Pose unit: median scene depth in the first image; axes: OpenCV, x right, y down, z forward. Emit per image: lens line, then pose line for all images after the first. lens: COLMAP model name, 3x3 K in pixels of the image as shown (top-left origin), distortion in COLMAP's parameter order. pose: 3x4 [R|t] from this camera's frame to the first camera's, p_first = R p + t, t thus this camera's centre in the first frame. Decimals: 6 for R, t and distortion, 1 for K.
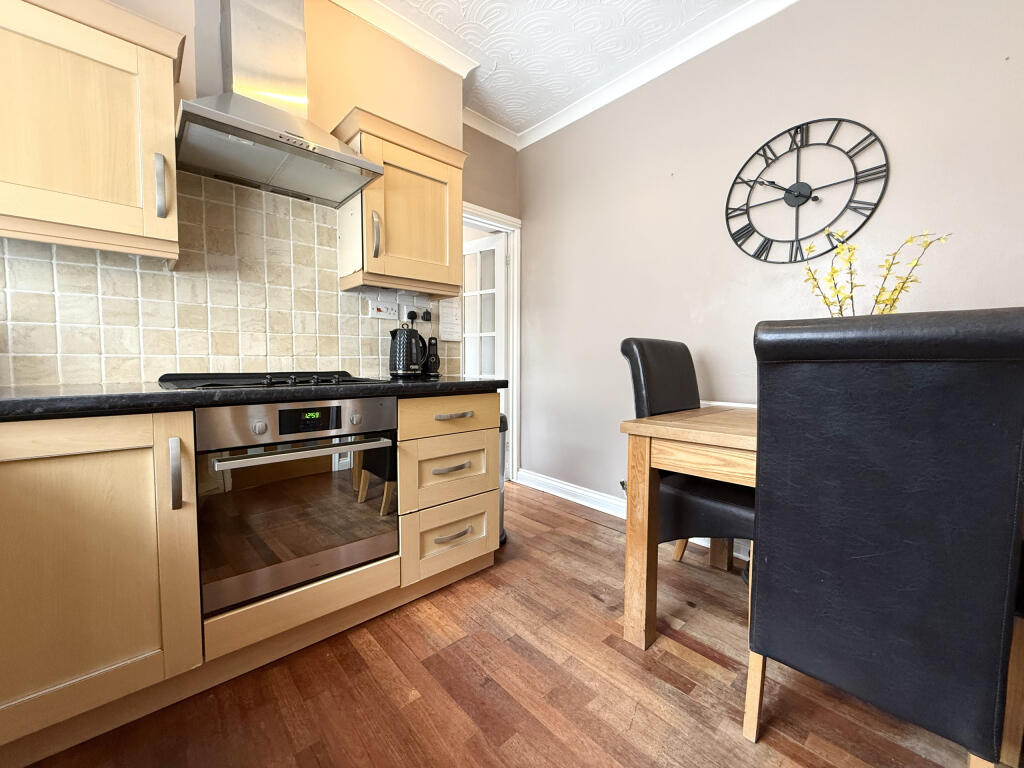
lens RADIAL K [[408.2, 0, 508.3], [0, 408.2, 381.6], [0, 0, 1]] dist [0.000771, -0.000031]
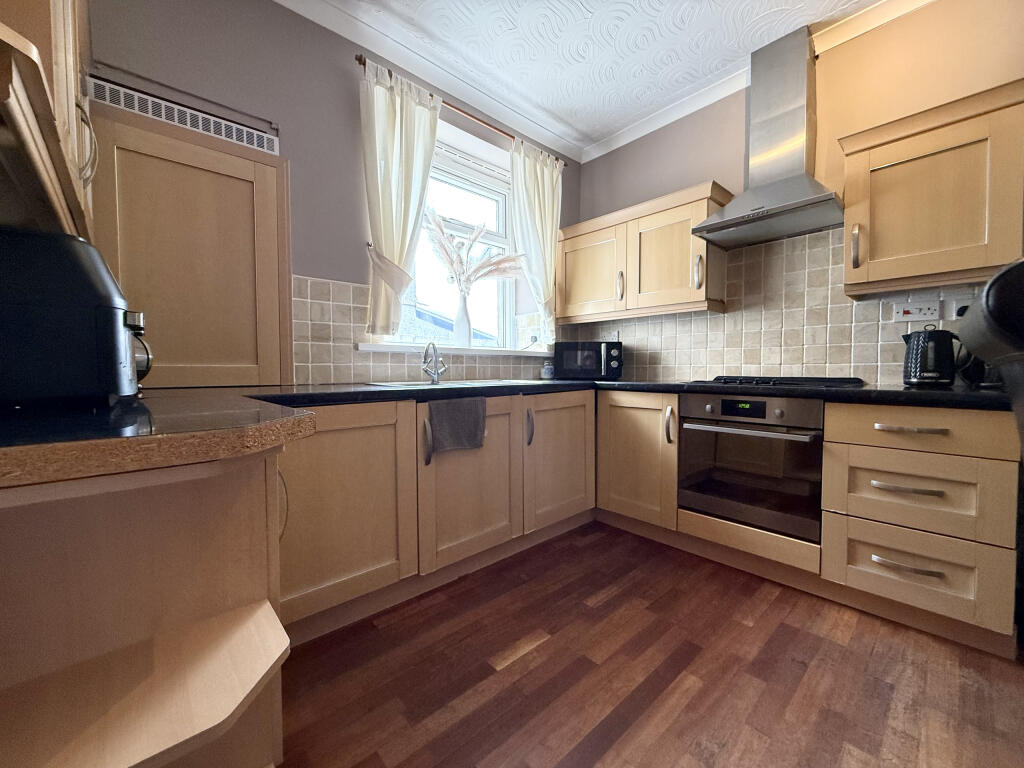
lens RADIAL K [[408.2, 0, 508.0], [0, 408.2, 383.0], [0, 0, 1]] dist [0.000771, -0.000031]
pose [[-0.006929, 0.031300, -0.999486, 0.784953], [-0.052573, 0.998116, 0.031621, 0.001342], [0.998593, 0.052765, -0.005270, 0.148726]]
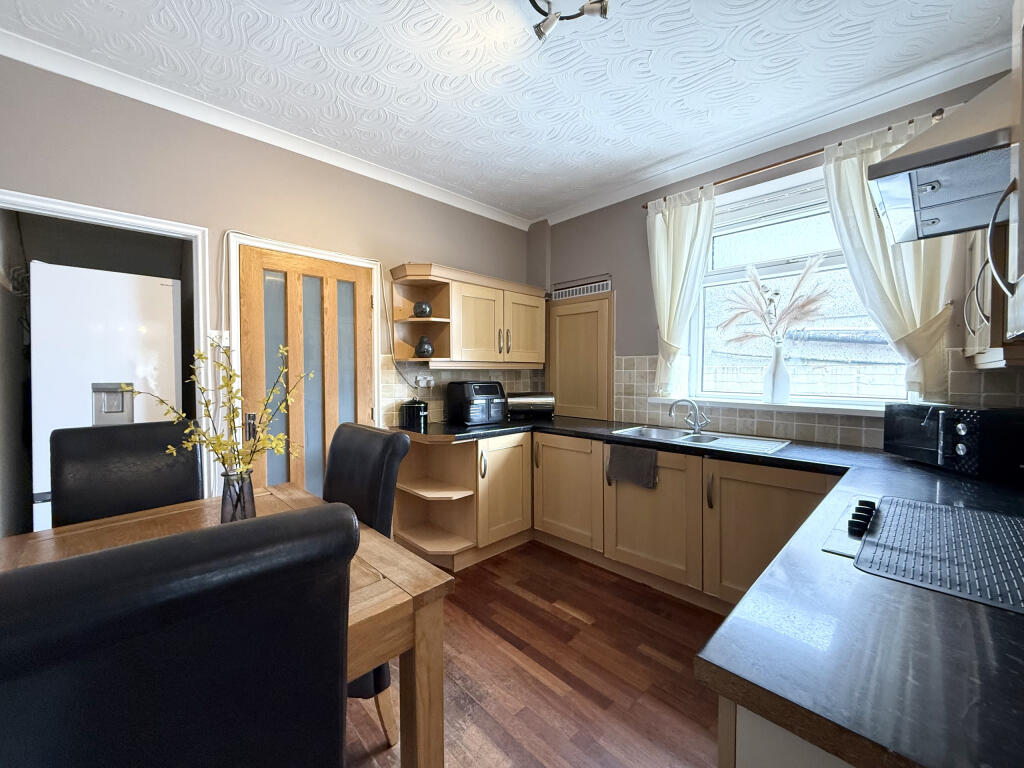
lens RADIAL K [[408.2, 0, 512.2], [0, 408.2, 381.8], [0, 0, 1]] dist [0.000771, -0.000031]
pose [[-0.999498, -0.005119, -0.031269, 0.166829], [-0.007664, 0.996619, 0.081807, -0.278635], [0.030744, 0.082006, -0.996158, 1.504309]]
